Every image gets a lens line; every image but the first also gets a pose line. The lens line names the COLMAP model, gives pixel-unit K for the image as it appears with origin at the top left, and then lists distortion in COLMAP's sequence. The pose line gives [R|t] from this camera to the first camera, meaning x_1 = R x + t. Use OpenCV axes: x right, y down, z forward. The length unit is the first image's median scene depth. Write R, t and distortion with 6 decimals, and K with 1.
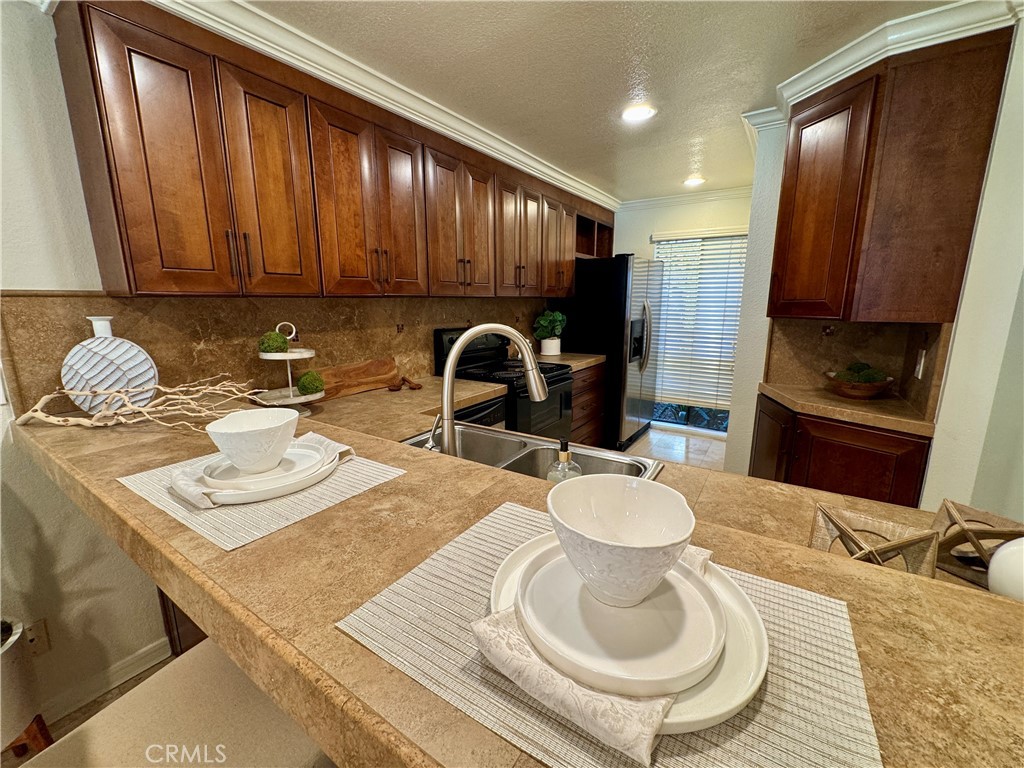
lens RADIAL K [[410.7, 0, 518.5], [0, 410.7, 382.8], [0, 0, 1]] dist [-0.006411, 0.000681]
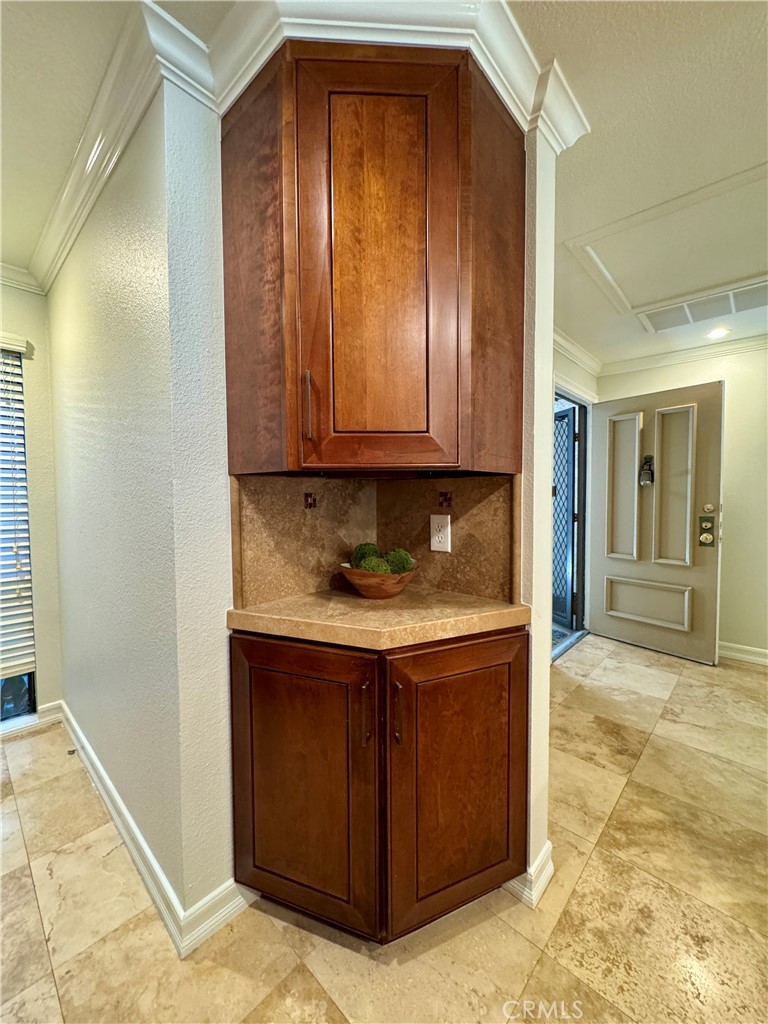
lens RADIAL K [[410.7, 0, 383.0], [0, 410.7, 513.2], [0, 0, 1]] dist [-0.006411, 0.000681]
pose [[0.179233, -0.045021, 0.982776, 0.157620], [0.191497, 0.981442, 0.010036, -0.092281], [-0.964989, 0.186400, 0.184528, 0.773457]]
